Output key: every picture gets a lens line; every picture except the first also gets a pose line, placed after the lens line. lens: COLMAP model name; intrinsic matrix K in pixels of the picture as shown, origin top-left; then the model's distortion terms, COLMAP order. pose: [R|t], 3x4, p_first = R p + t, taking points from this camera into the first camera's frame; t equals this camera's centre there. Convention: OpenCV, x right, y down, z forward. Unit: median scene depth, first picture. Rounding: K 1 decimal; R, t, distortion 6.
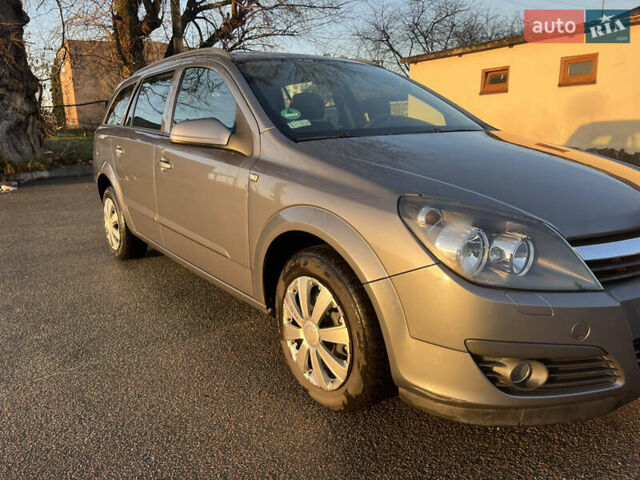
lens RADIAL K [[500.4, 0, 317.1], [0, 500.4, 251.1], [0, 0, 1]] dist [0.103357, -0.118546]
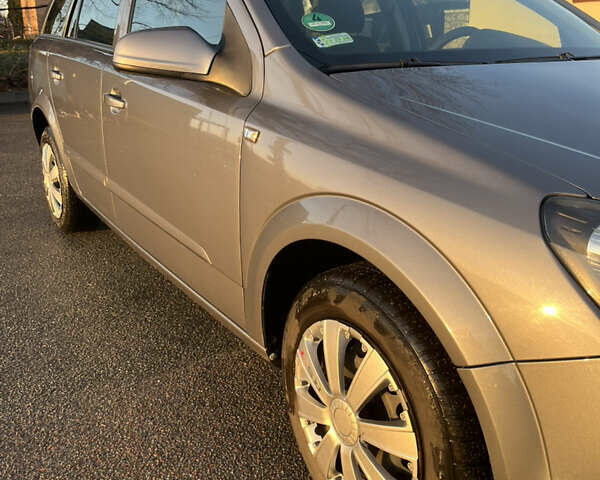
lens RADIAL K [[574.4, 0, 300.0], [0, 574.4, 240.0], [0, 0, 1]] dist [0.049917, -0.002527]
pose [[0.998248, 0.036937, -0.046231, -0.032670], [-0.032717, 0.995500, 0.088929, -0.079948], [0.049307, -0.087261, 0.994964, 0.310185]]
